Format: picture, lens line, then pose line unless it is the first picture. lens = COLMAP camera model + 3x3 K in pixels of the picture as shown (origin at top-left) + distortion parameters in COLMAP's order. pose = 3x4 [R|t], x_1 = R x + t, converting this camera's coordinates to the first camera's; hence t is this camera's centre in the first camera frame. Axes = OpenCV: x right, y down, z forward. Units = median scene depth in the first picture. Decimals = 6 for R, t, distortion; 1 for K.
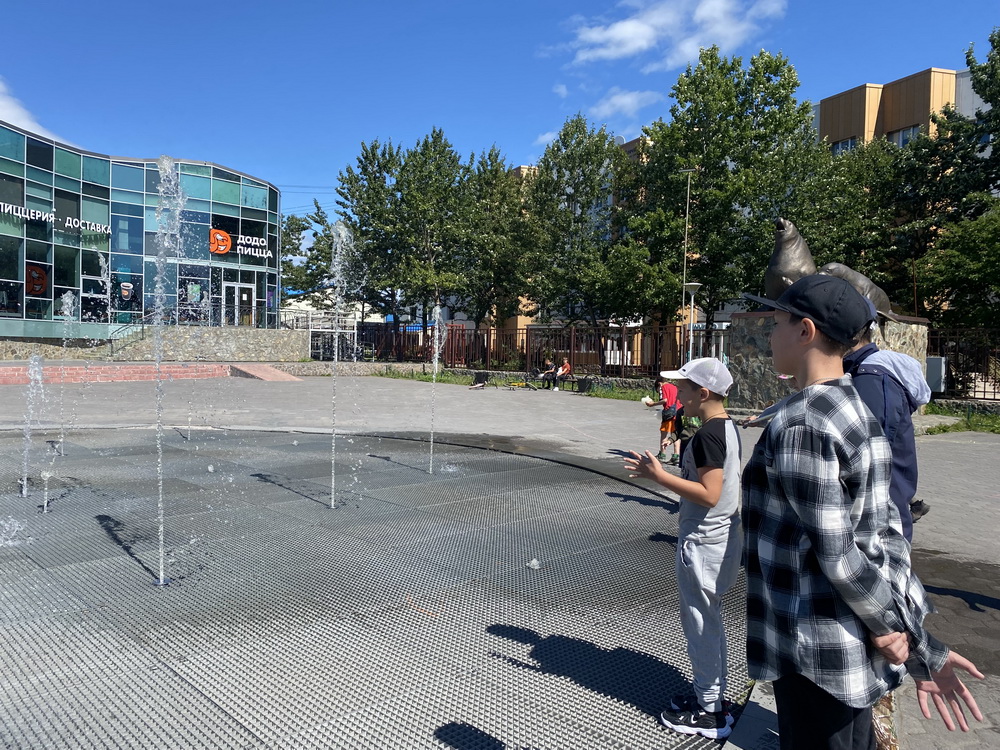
lens RADIAL K [[767.8, 0, 500.0], [0, 767.8, 375.0], [0, 0, 1]] dist [0.062340, -0.051397]
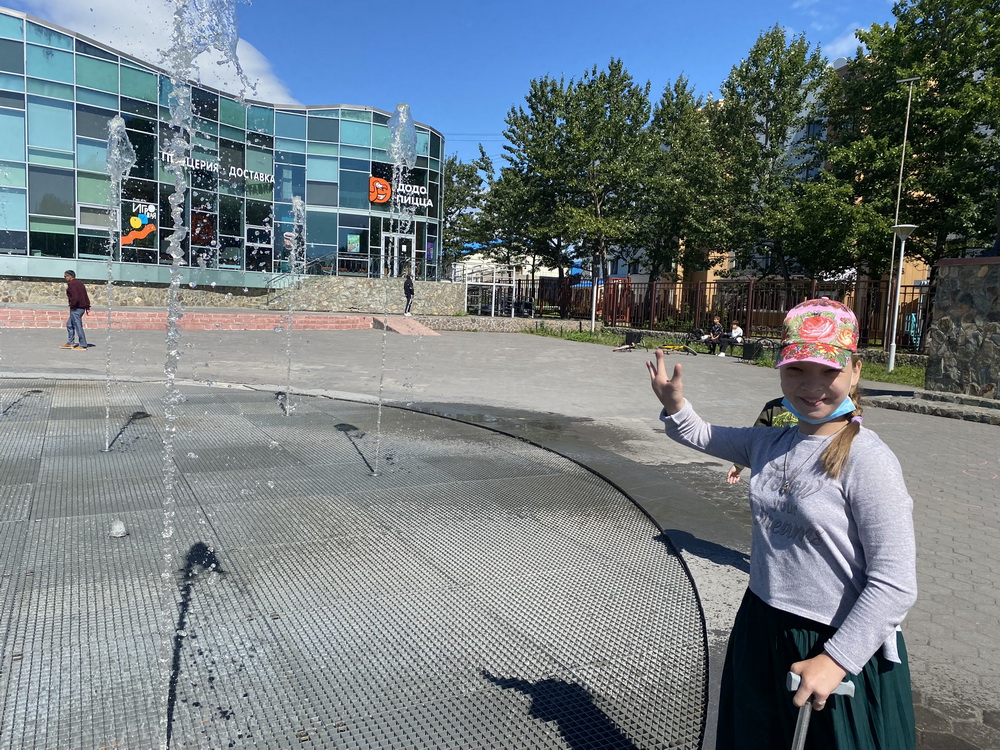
lens RADIAL K [[767.8, 0, 500.0], [0, 767.8, 375.0], [0, 0, 1]] dist [0.062340, -0.051397]
pose [[0.964323, 0.044335, -0.260990, 0.050014], [-0.029993, 0.997826, 0.058685, -0.001497], [0.263024, -0.048763, 0.963556, 0.093410]]
